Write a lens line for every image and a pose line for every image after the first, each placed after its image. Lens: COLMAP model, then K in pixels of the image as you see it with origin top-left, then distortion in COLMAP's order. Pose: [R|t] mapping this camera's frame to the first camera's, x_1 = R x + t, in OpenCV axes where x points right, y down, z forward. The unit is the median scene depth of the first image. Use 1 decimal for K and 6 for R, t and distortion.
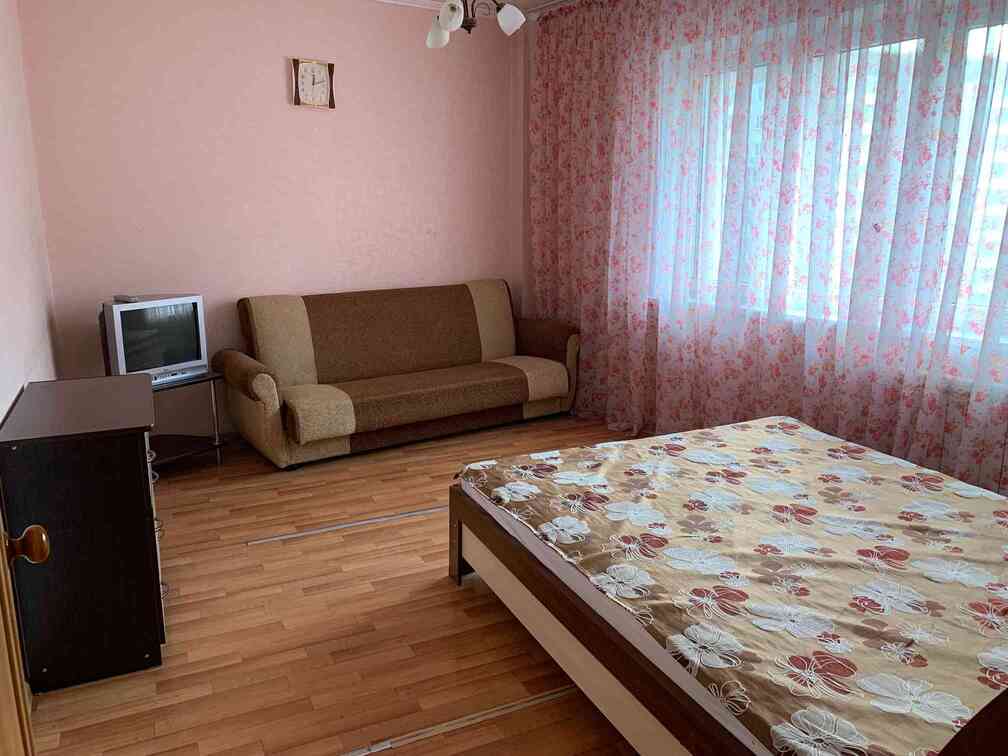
lens RADIAL K [[770.2, 0, 497.1], [0, 770.2, 378.7], [0, 0, 1]] dist [0.062626, -0.102056]
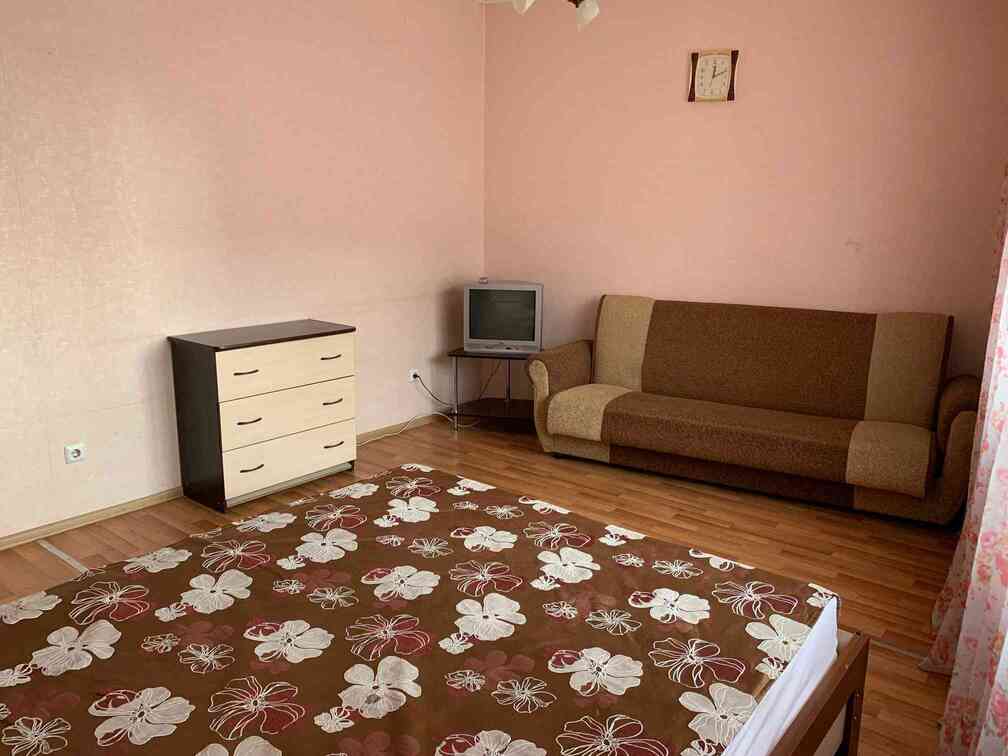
lens RADIAL K [[759.9, 0, 497.8], [0, 759.9, 379.4], [0, 0, 1]] dist [0.062000, -0.086740]
pose [[0.438863, 0.206325, -0.874545, 0.792553], [-0.217036, 0.968803, 0.119650, -0.124420], [0.871949, 0.137297, 0.469951, 0.593067]]
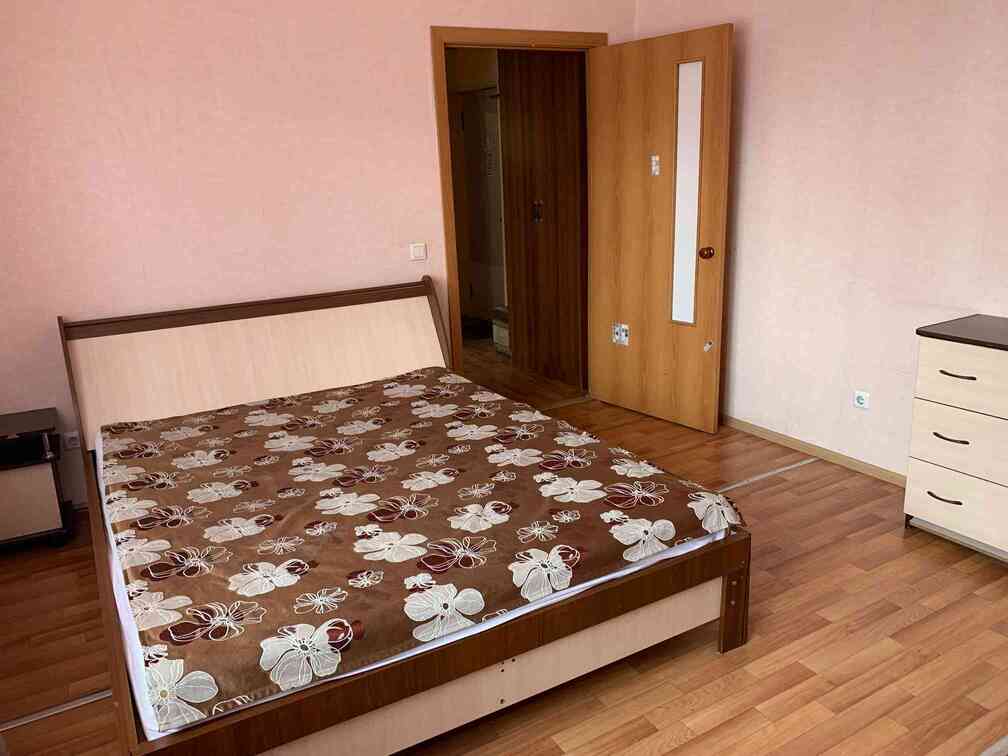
lens RADIAL K [[759.9, 0, 497.8], [0, 759.9, 379.4], [0, 0, 1]] dist [0.062000, -0.086740]
pose [[-0.993912, 0.077222, -0.078587, 0.216181], [0.030270, 0.877214, 0.479143, -0.336082], [0.105938, 0.473848, -0.874211, 1.498295]]
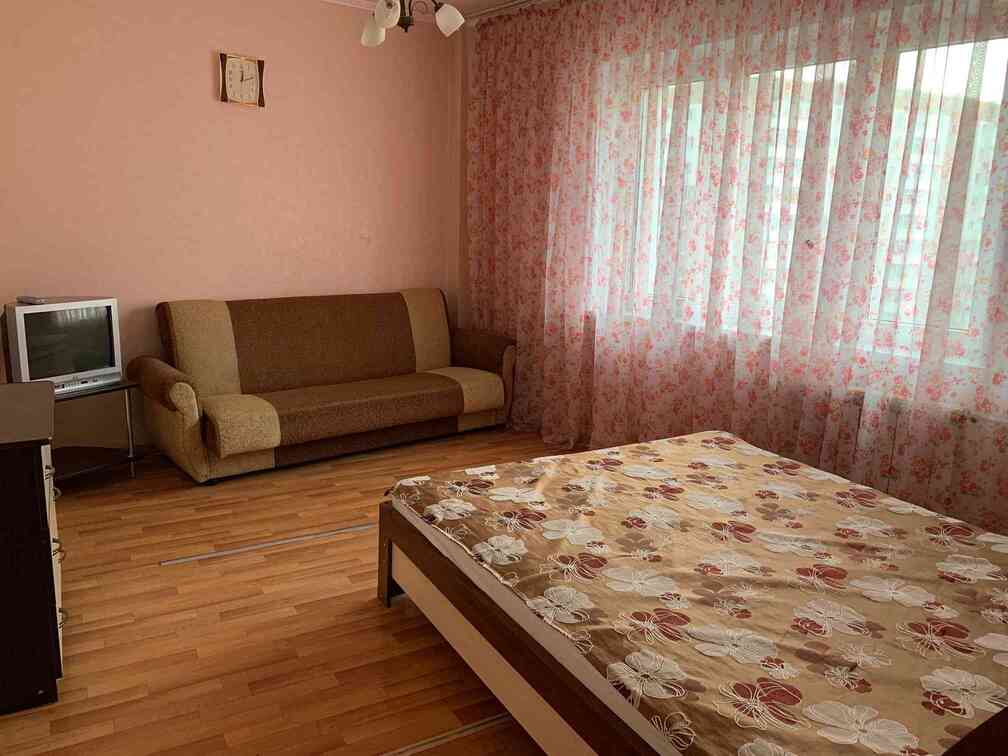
lens RADIAL K [[770.2, 0, 497.1], [0, 770.2, 378.7], [0, 0, 1]] dist [0.062626, -0.102056]
pose [[0.996350, 0.011087, 0.084635, 0.000190], [-0.009874, 0.999843, -0.014737, -0.001221], [-0.084785, 0.013847, 0.996303, 0.036091]]
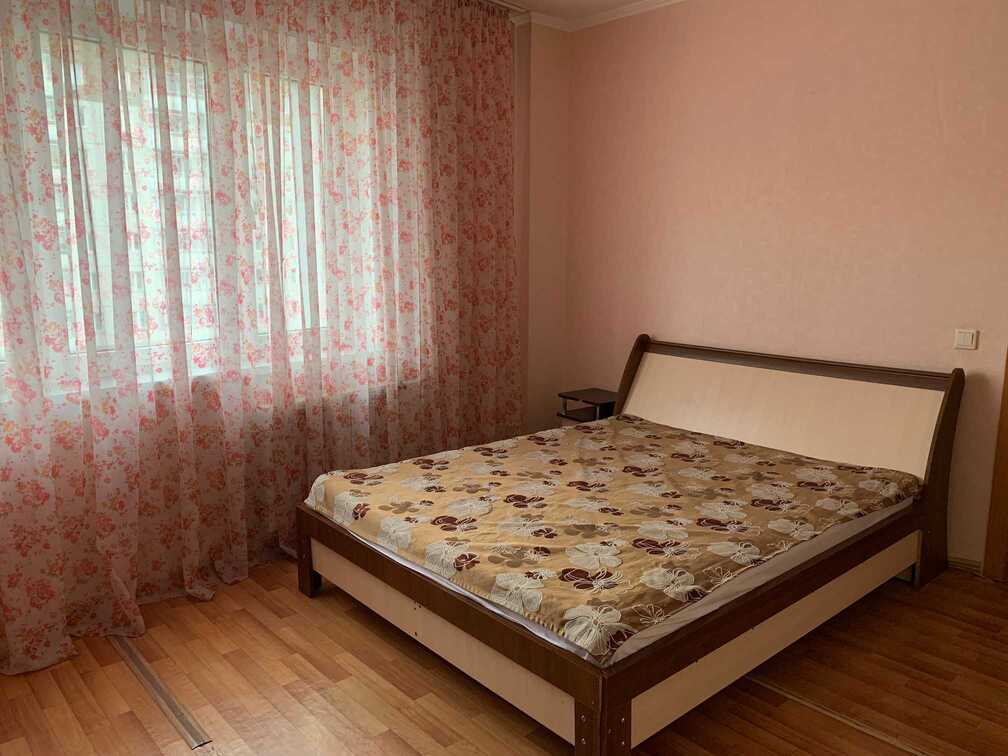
lens RADIAL K [[770.2, 0, 497.1], [0, 770.2, 378.7], [0, 0, 1]] dist [0.062626, -0.102056]
pose [[-0.301189, -0.156920, 0.940564, -0.562276], [0.212626, 0.950481, 0.226662, -0.239279], [-0.929556, 0.268257, -0.252909, 1.141630]]
